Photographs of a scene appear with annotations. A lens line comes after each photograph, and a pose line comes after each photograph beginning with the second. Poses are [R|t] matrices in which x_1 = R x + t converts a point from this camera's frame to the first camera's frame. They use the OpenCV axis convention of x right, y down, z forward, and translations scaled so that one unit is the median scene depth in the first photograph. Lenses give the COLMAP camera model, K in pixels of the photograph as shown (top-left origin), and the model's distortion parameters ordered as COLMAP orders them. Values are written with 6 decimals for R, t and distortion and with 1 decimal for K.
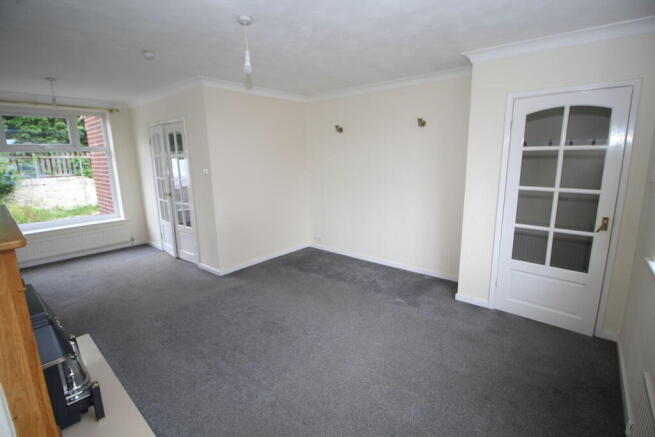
lens RADIAL K [[303.2, 0, 327.5], [0, 303.2, 218.5], [0, 0, 1]] dist [0.002943, -0.016119]
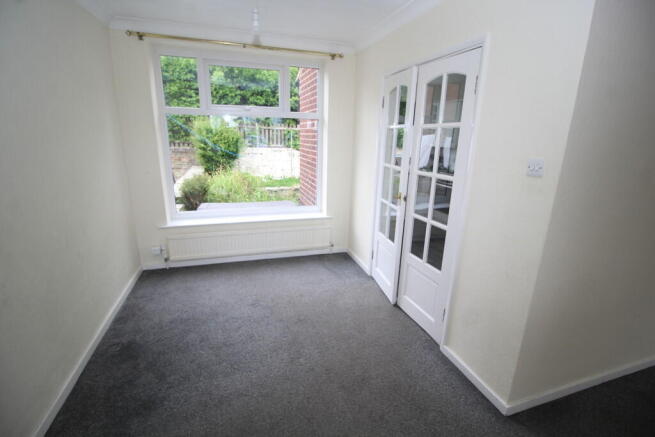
lens RADIAL K [[303.2, 0, 327.5], [0, 303.2, 218.5], [0, 0, 1]] dist [0.002943, -0.016119]
pose [[0.840629, 0.177627, -0.511656, -0.170396], [-0.142650, 0.983949, 0.107221, -0.039454], [0.522489, -0.017145, 0.852474, 0.220759]]
